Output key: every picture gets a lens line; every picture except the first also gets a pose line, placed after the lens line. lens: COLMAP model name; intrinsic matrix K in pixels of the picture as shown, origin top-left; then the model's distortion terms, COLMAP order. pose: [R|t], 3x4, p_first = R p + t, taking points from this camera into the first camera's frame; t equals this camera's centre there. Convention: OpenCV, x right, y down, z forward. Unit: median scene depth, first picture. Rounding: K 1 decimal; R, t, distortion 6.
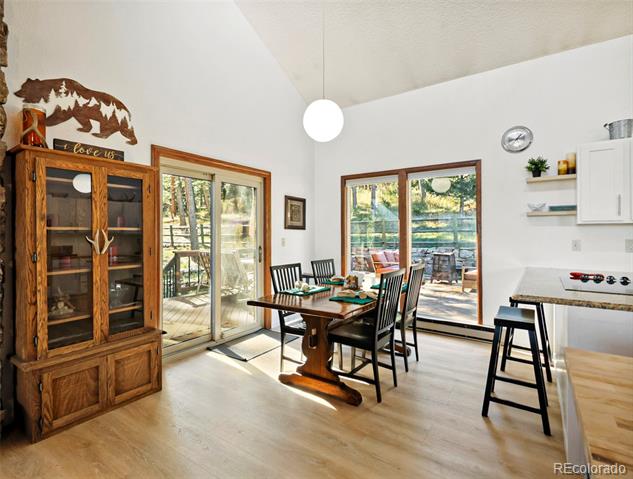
lens RADIAL K [[322.7, 0, 315.5], [0, 322.7, 239.2], [0, 0, 1]] dist [0.001551, -0.001132]
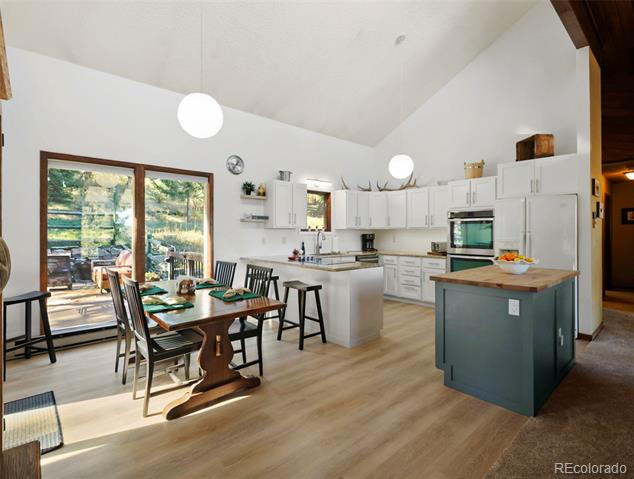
lens RADIAL K [[323.2, 0, 316.6], [0, 323.2, 234.4], [0, 0, 1]] dist [0.001551, -0.001132]
pose [[0.225516, -0.009231, 0.974196, -0.691470], [0.005795, 0.999950, 0.008134, -0.025711], [-0.974222, 0.003811, 0.225558, 0.384100]]
